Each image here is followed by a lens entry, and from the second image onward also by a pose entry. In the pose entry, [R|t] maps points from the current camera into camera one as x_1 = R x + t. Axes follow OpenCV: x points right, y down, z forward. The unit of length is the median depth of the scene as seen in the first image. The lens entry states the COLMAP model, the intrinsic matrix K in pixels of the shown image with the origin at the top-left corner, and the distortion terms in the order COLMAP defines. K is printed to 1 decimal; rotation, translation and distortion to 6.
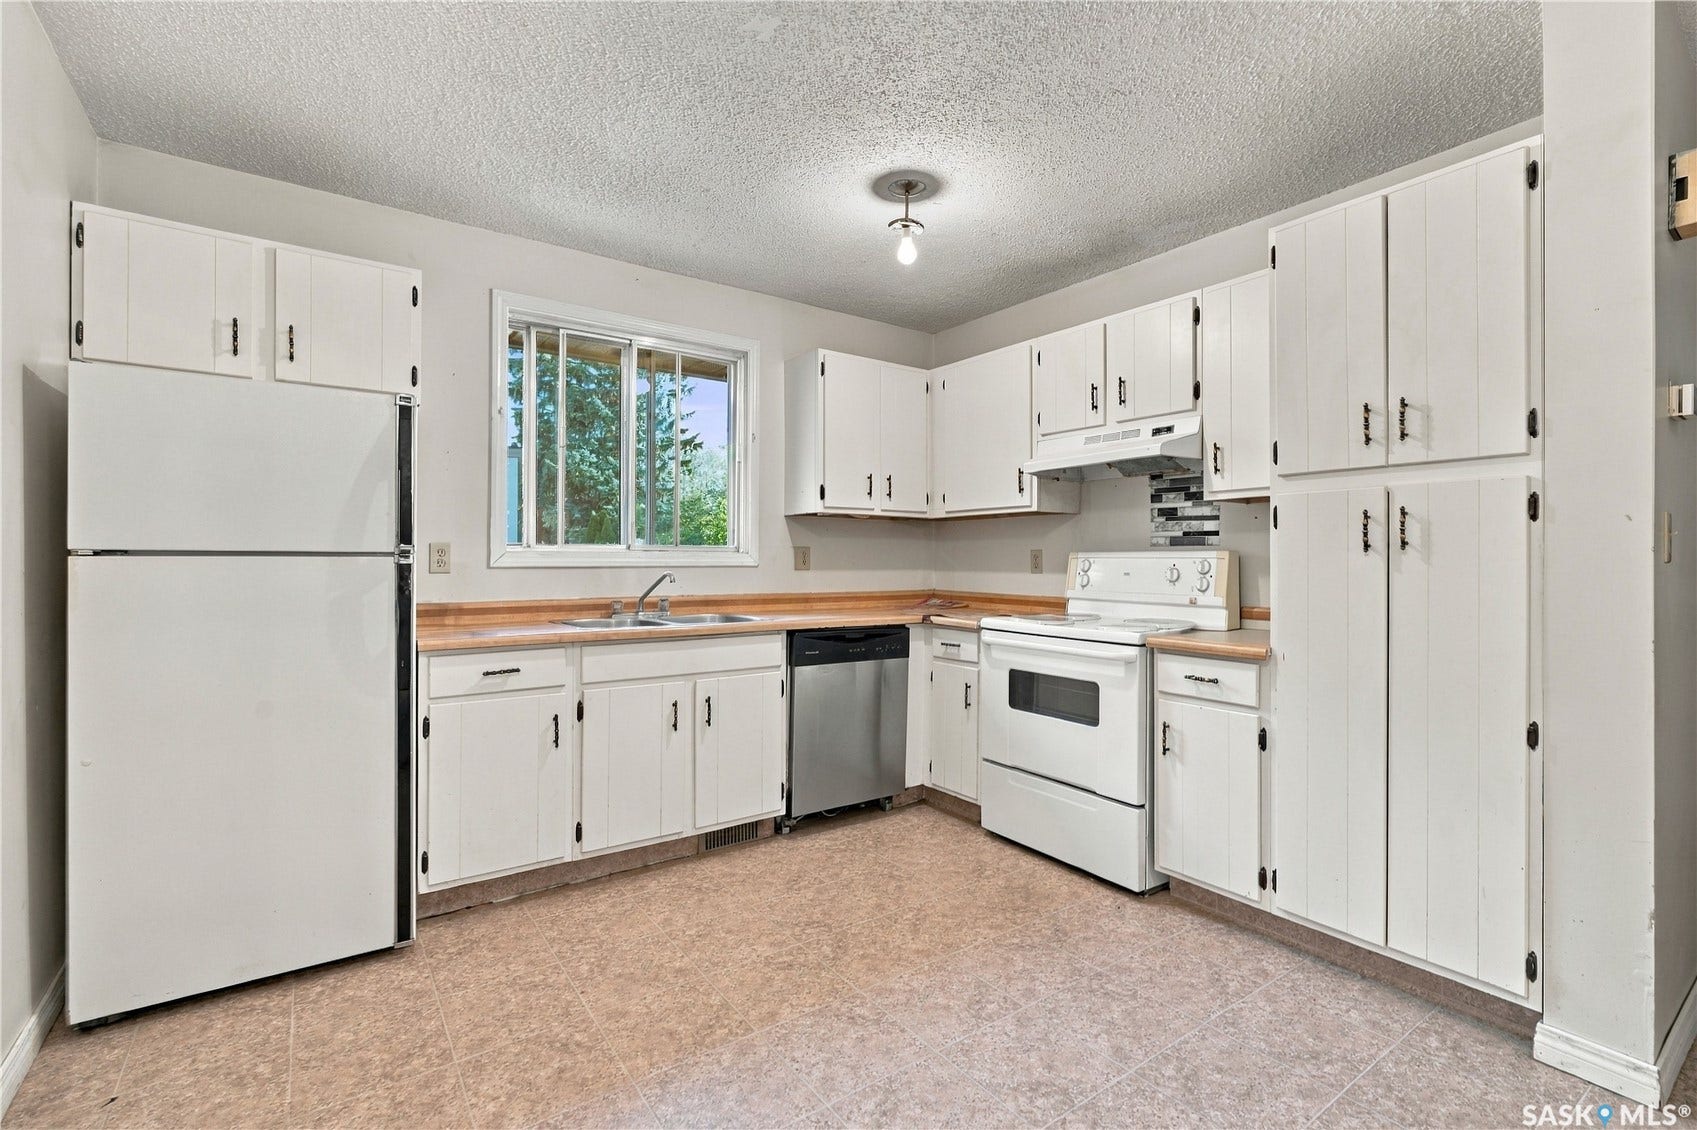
lens RADIAL K [[766.2, 0, 855.7], [0, 766.2, 564.0], [0, 0, 1]] dist [-0.001548, 0.001003]
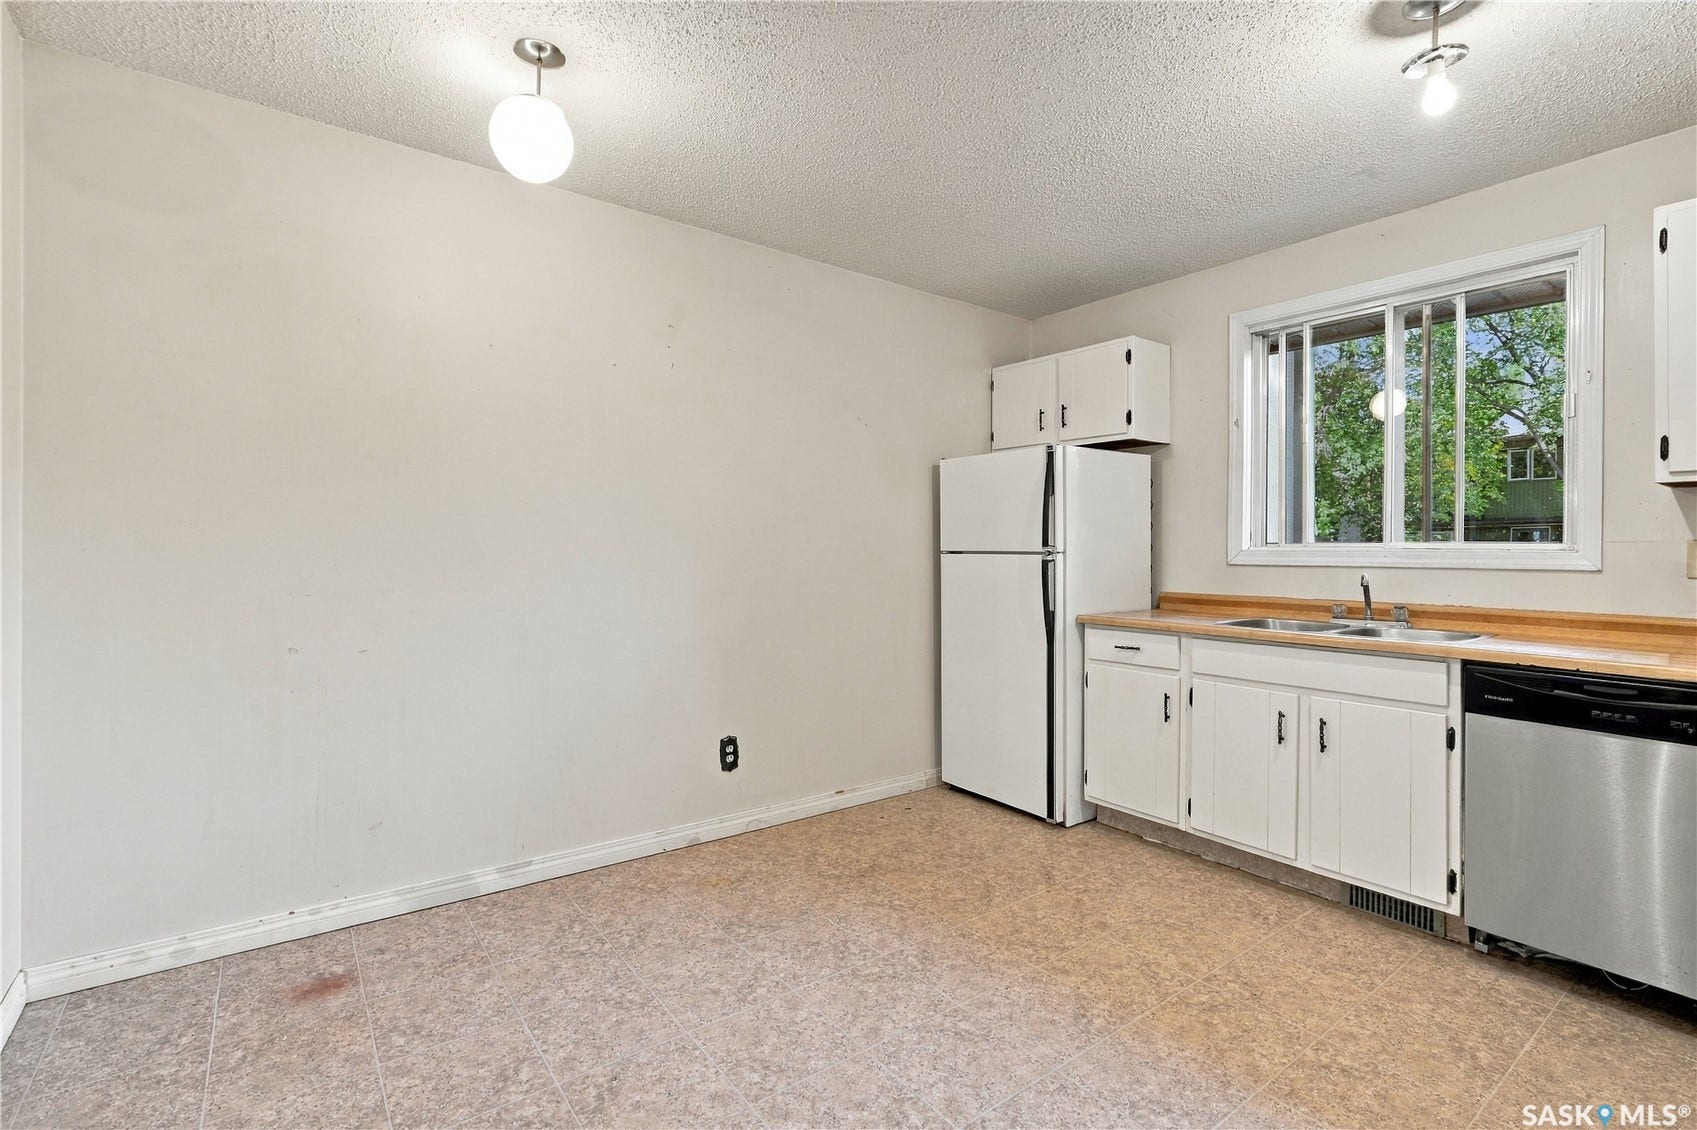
lens RADIAL K [[777.8, 0, 845.4], [0, 777.8, 551.4], [0, 0, 1]] dist [-0.001017, -0.000178]
pose [[0.011376, 0.000180, -0.999935, 0.636131], [-0.009989, 0.999950, 0.000067, -0.008640], [0.999885, 0.009987, 0.011377, 0.422040]]
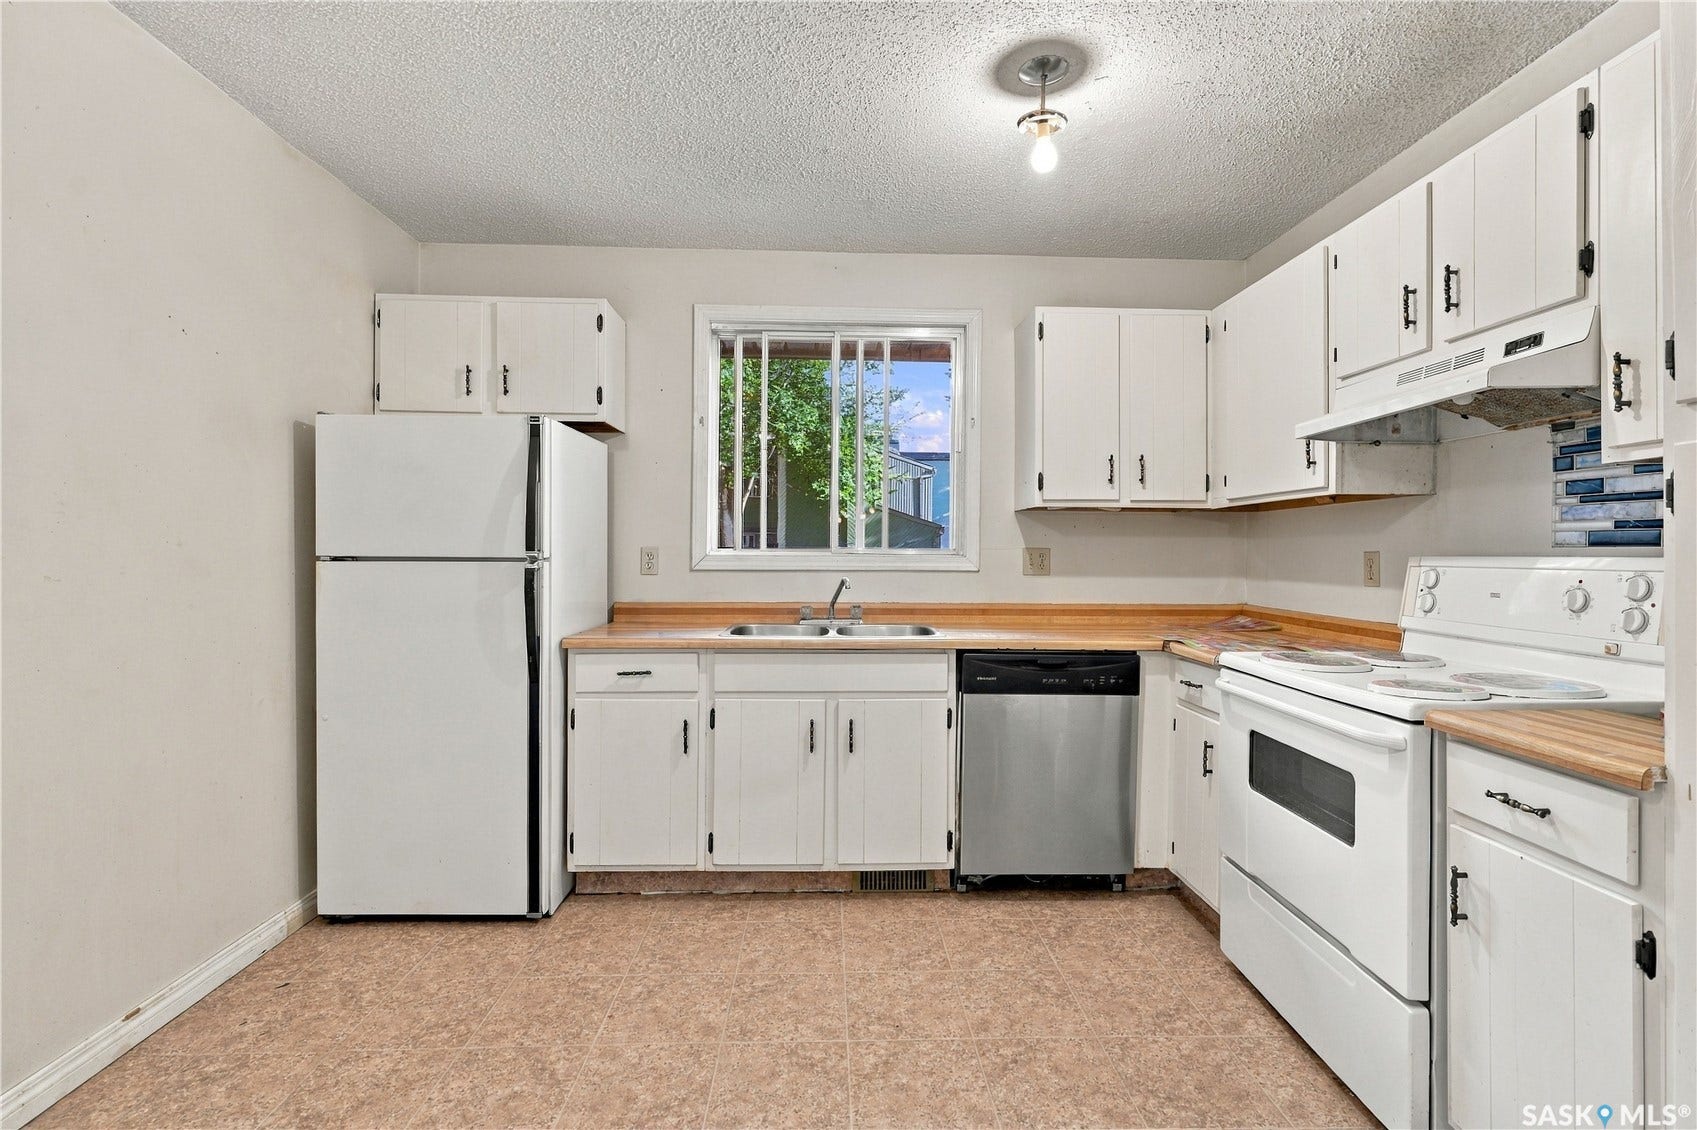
lens RADIAL K [[773.2, 0, 853.6], [0, 773.2, 556.0], [0, 0, 1]] dist [-0.000676, 0.001237]
pose [[0.831579, 0.003224, -0.555397, 0.289118], [-0.006300, 0.999974, -0.003627, -0.011896], [0.555371, 0.006515, 0.831577, 0.237688]]
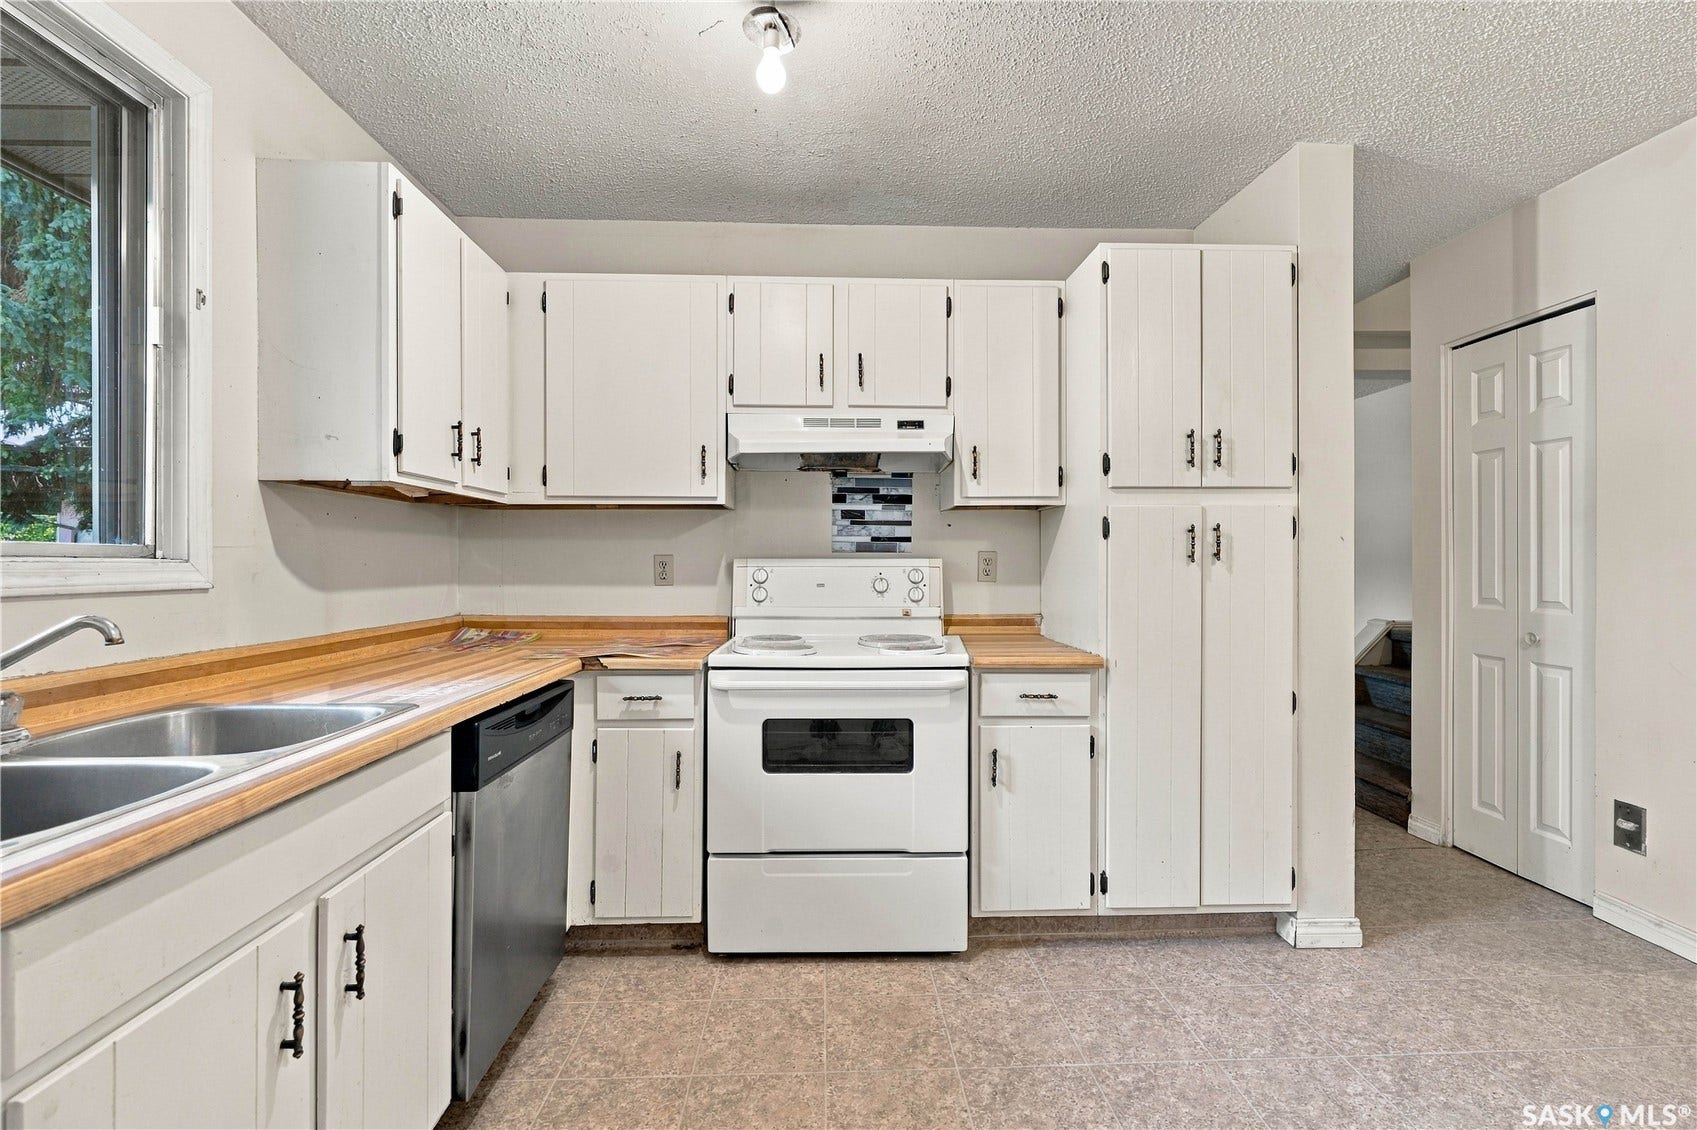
lens RADIAL K [[760.3, 0, 853.6], [0, 760.3, 563.9], [0, 0, 1]] dist [-0.002678, 0.001855]
pose [[0.546648, -0.005240, 0.837346, -0.358318], [0.005788, 0.999980, 0.002479, -0.012867], [-0.837343, 0.003491, 0.546667, 0.534572]]
